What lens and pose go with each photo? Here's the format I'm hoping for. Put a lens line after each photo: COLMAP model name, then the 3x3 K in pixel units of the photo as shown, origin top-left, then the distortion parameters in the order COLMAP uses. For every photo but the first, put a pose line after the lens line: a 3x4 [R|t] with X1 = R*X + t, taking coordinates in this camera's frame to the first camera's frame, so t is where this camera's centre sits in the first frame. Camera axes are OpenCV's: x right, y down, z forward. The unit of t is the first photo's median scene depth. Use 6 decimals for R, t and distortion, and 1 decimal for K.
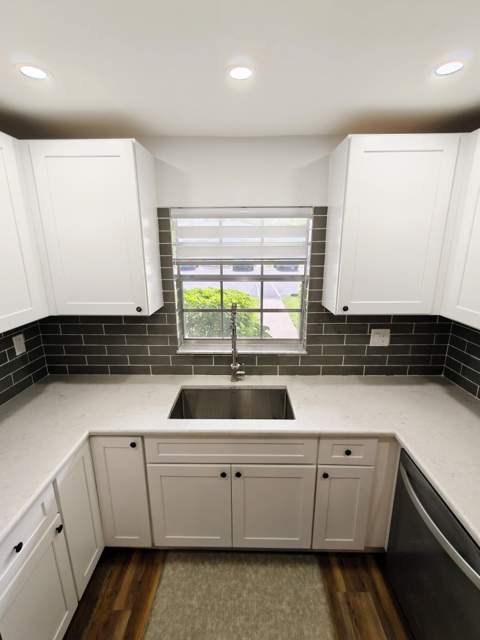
lens RADIAL K [[289.7, 0, 239.2], [0, 289.7, 321.1], [0, 0, 1]] dist [0.000778, -0.000413]
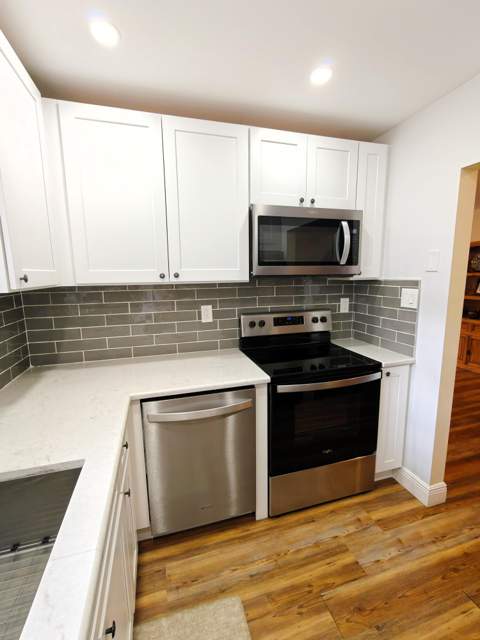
lens RADIAL K [[289.7, 0, 240.9], [0, 289.7, 319.8], [0, 0, 1]] dist [0.000778, -0.000413]
pose [[-0.303115, -0.141321, 0.942417, -0.365028], [0.256110, 0.940478, 0.223404, 0.019949], [-0.917894, 0.309079, -0.248879, 0.668827]]
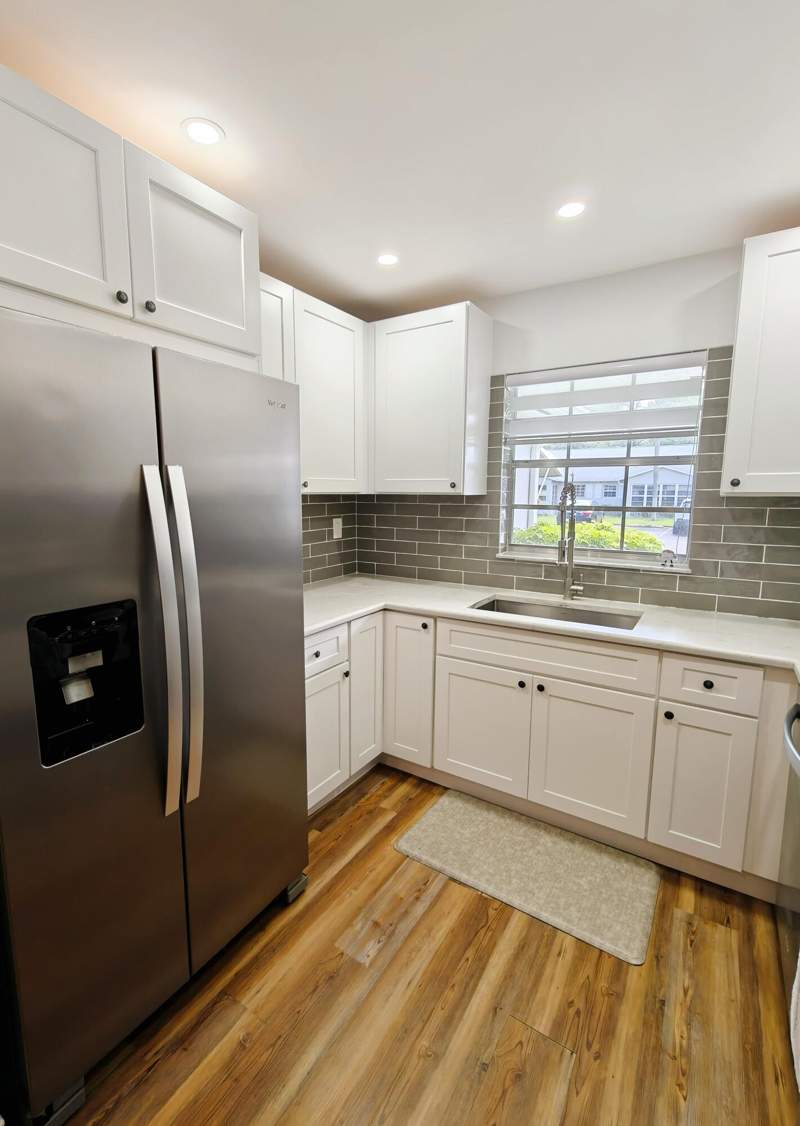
lens RADIAL K [[508.7, 0, 377.3], [0, 508.7, 563.6], [0, 0, 1]] dist [0.000787, -0.000277]
pose [[0.843041, 0.083436, -0.531338, 0.278871], [-0.143723, 0.986917, -0.073061, 0.313144], [0.518291, 0.137959, 0.844004, -0.364361]]
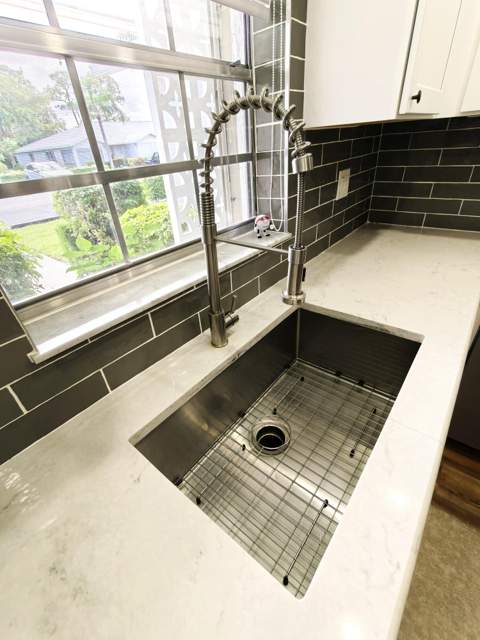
lens RADIAL K [[289.7, 0, 239.0], [0, 289.7, 321.3], [0, 0, 1]] dist [0.000778, -0.000413]
pose [[0.613612, -0.447768, 0.650372, -0.292591], [0.265605, 0.892715, 0.364024, 0.035020], [-0.743596, -0.050627, 0.666710, 0.786509]]
